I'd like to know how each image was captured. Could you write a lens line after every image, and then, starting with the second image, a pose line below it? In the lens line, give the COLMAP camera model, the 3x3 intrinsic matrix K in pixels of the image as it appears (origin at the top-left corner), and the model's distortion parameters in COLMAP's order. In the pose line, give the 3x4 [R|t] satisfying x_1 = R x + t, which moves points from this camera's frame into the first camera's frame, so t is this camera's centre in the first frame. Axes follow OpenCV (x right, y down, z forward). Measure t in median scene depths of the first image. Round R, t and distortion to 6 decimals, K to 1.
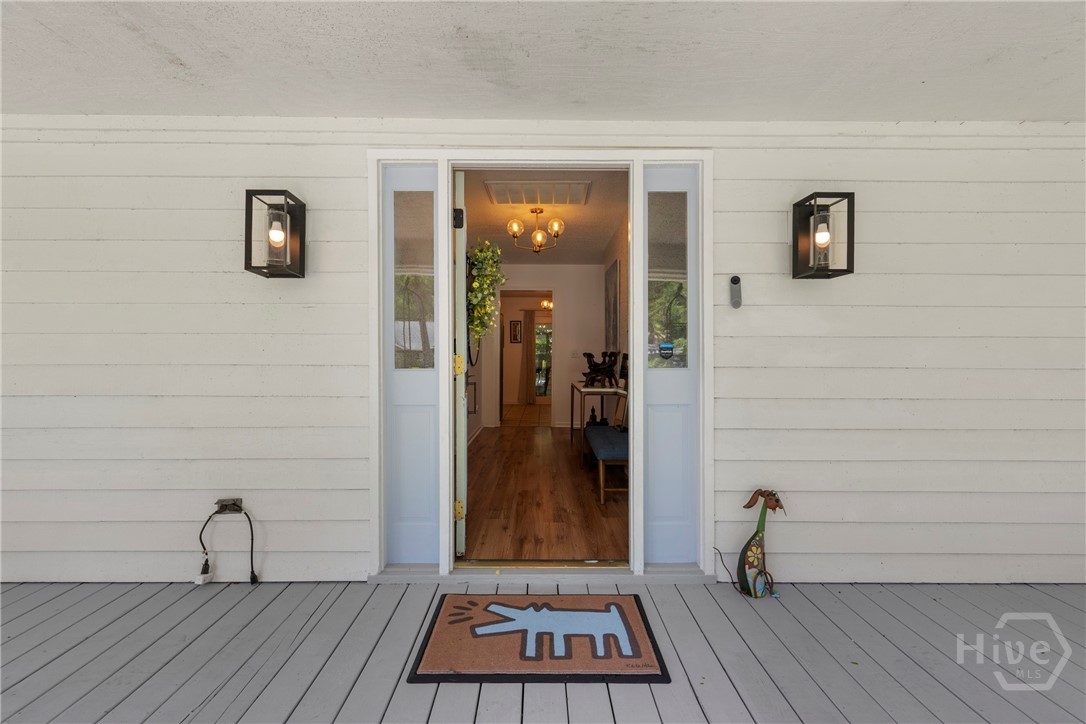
lens RADIAL K [[482.8, 0, 544.6], [0, 482.8, 358.8], [0, 0, 1]] dist [0.001252, 0.000049]
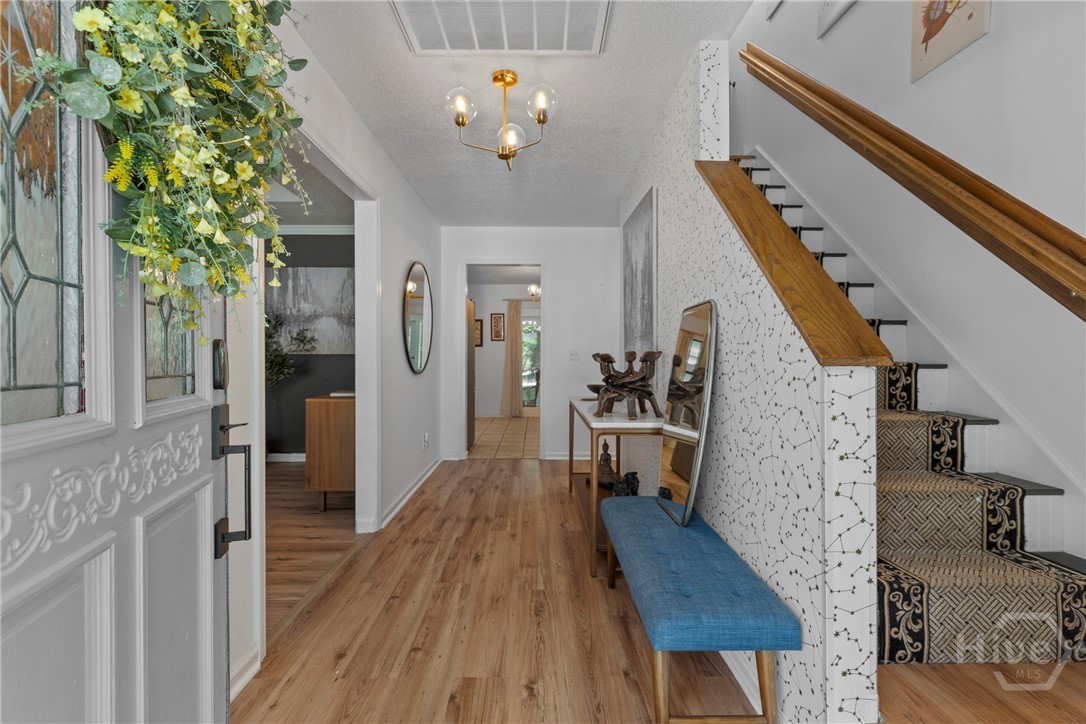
lens RADIAL K [[482.8, 0, 538.2], [0, 482.8, 358.7], [0, 0, 1]] dist [0.001252, 0.000049]
pose [[0.999987, -0.004722, 0.001994, 0.015055], [0.004718, 0.999987, 0.001815, -0.007463], [-0.002003, -0.001805, 0.999996, 0.426297]]
